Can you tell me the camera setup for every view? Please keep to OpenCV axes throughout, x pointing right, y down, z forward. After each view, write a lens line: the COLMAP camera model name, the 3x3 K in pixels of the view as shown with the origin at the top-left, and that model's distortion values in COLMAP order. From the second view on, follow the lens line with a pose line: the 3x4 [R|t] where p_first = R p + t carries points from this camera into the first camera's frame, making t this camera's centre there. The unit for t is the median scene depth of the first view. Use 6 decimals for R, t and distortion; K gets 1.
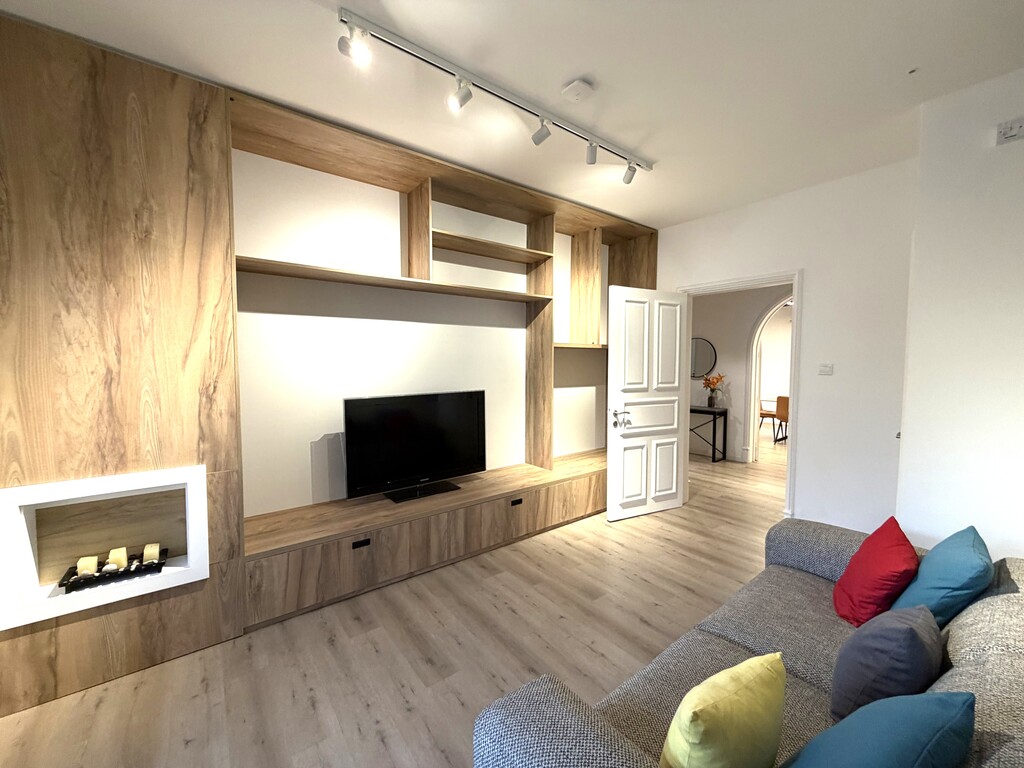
lens RADIAL K [[405.0, 0, 508.8], [0, 405.0, 384.0], [0, 0, 1]] dist [-0.003524, 0.000870]
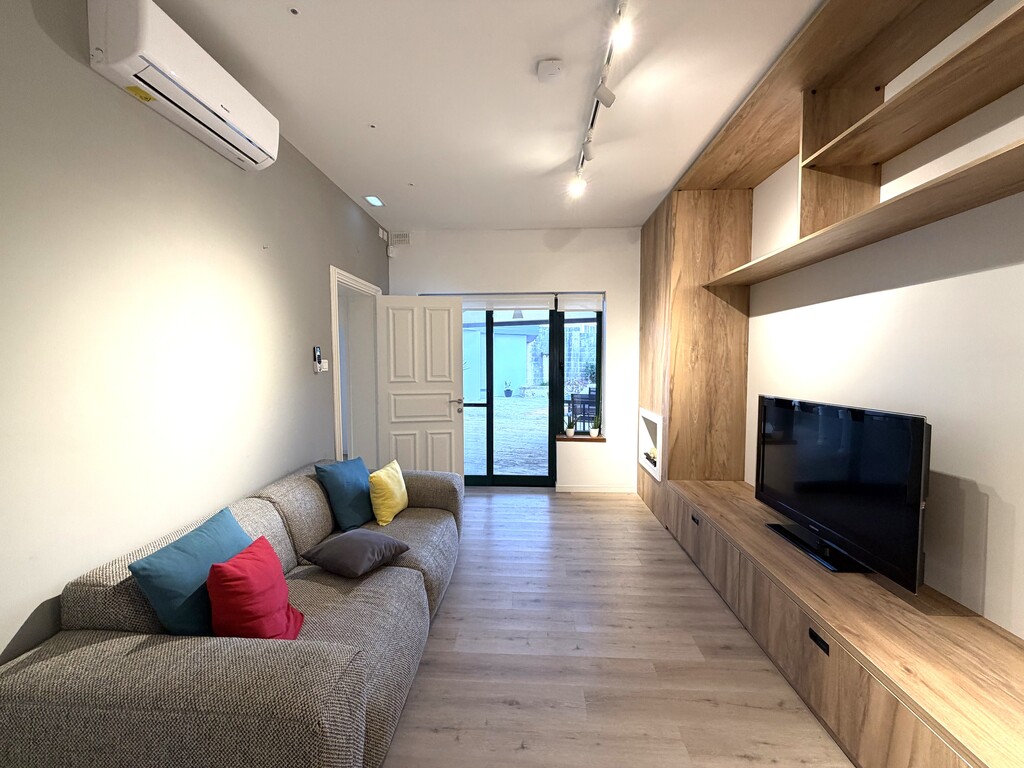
lens RADIAL K [[405.0, 0, 510.2], [0, 405.0, 381.1], [0, 0, 1]] dist [-0.003524, 0.000870]
pose [[-0.642121, 0.044146, -0.765331, 0.700930], [-0.037519, 0.995334, 0.088891, -0.058104], [0.765684, 0.085793, -0.637469, 1.125998]]
